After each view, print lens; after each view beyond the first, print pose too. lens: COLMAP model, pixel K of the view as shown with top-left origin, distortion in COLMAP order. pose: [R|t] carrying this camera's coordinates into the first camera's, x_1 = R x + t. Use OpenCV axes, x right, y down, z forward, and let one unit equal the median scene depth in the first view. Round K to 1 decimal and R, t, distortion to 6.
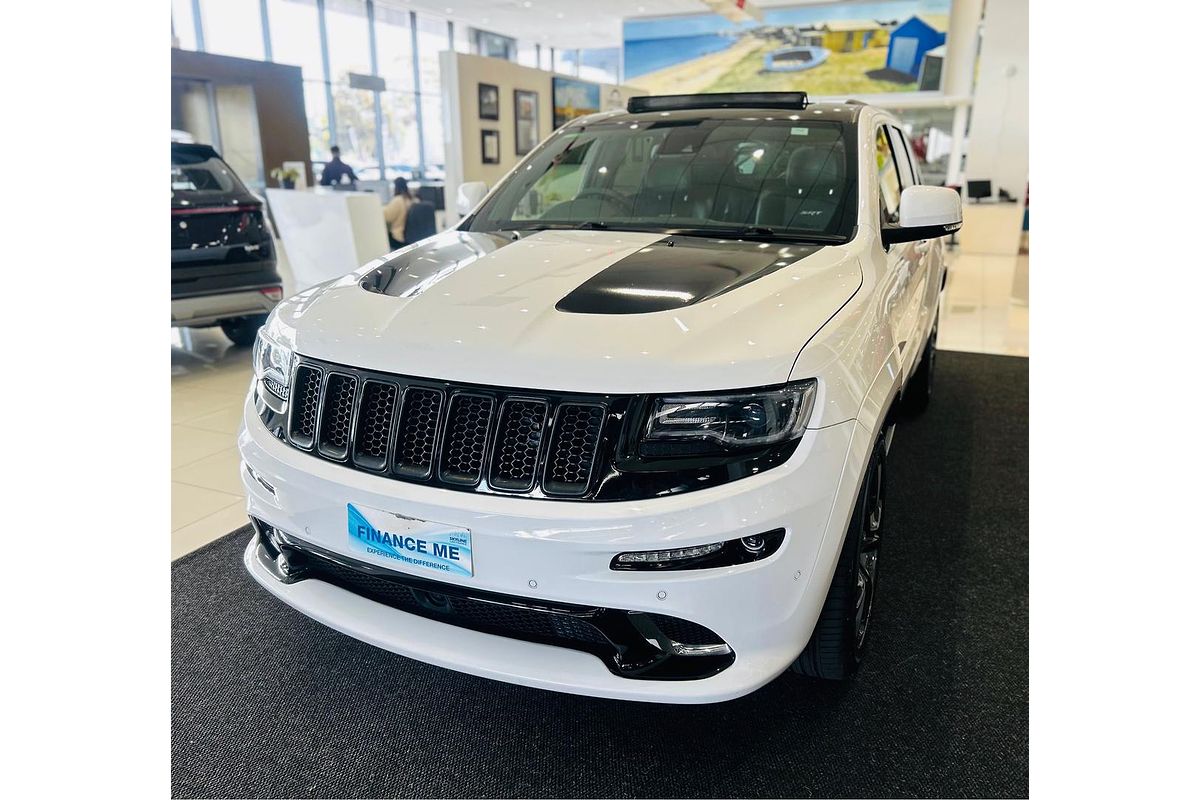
lens RADIAL K [[807.9, 0, 600.0], [0, 807.9, 400.0], [0, 0, 1]] dist [0.013743, 0.000818]
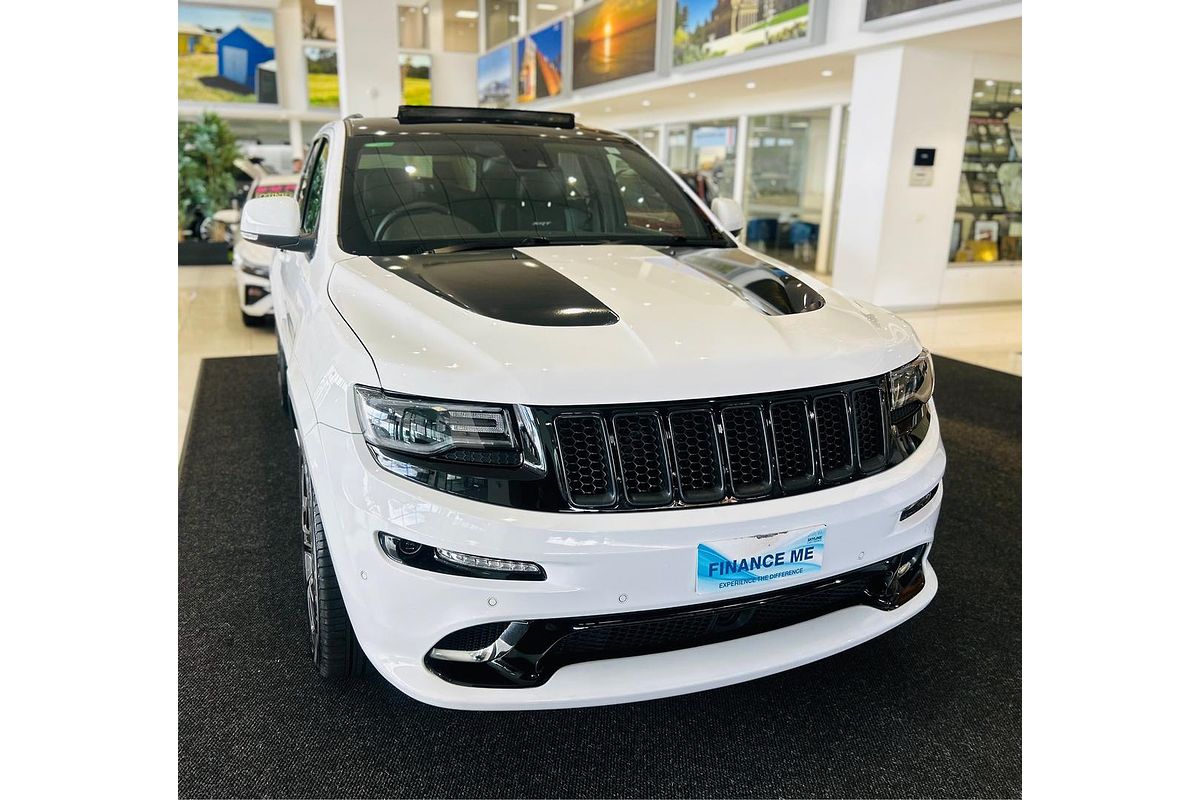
lens RADIAL K [[806.4, 0, 577.7], [0, 806.4, 404.7], [0, 0, 1]] dist [0.010020, 0.000207]
pose [[0.703684, -0.181971, 0.686815, -0.205939], [0.186205, 0.980092, 0.068896, -0.024214], [-0.685679, 0.079408, 0.723560, 0.083576]]
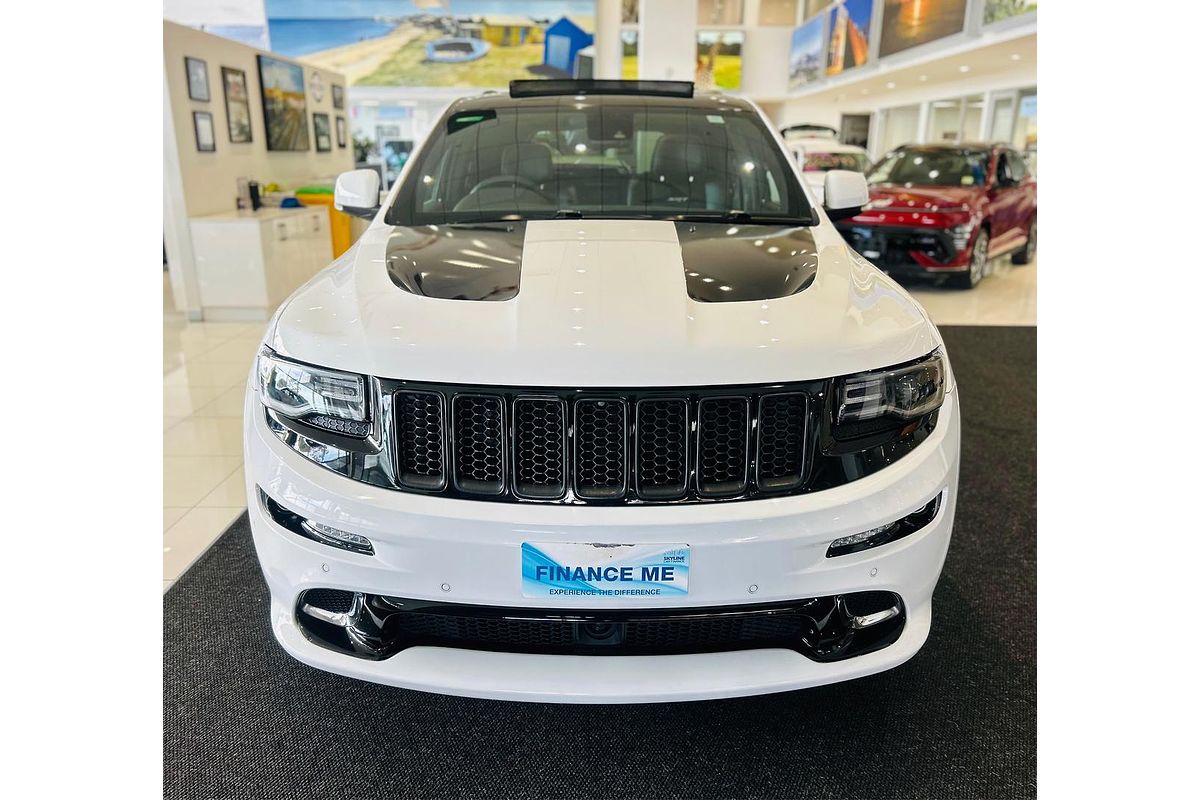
lens RADIAL K [[807.9, 0, 600.0], [0, 807.9, 400.0], [0, 0, 1]] dist [0.013743, 0.000818]
pose [[0.911433, -0.115934, 0.394777, -0.112859], [0.112134, 0.993153, 0.032772, -0.008413], [-0.395873, 0.014398, 0.918192, 0.036432]]
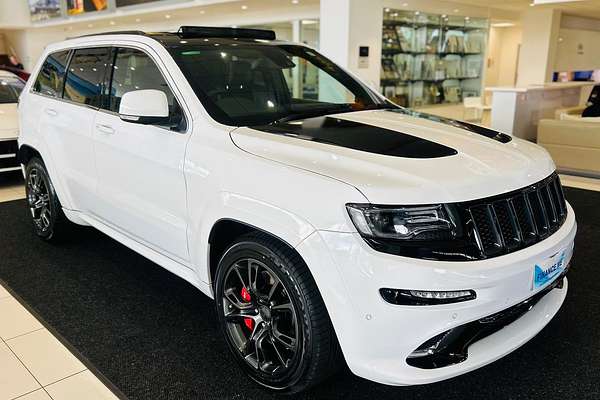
lens RADIAL K [[518.7, 0, 300.0], [0, 518.7, 200.0], [0, 0, 1]] dist [0.013387, -0.000981]
pose [[0.383496, -0.235297, 0.893065, -0.302180], [0.264505, 0.954475, 0.137894, -0.061114], [-0.884855, 0.183339, 0.428275, 0.190447]]
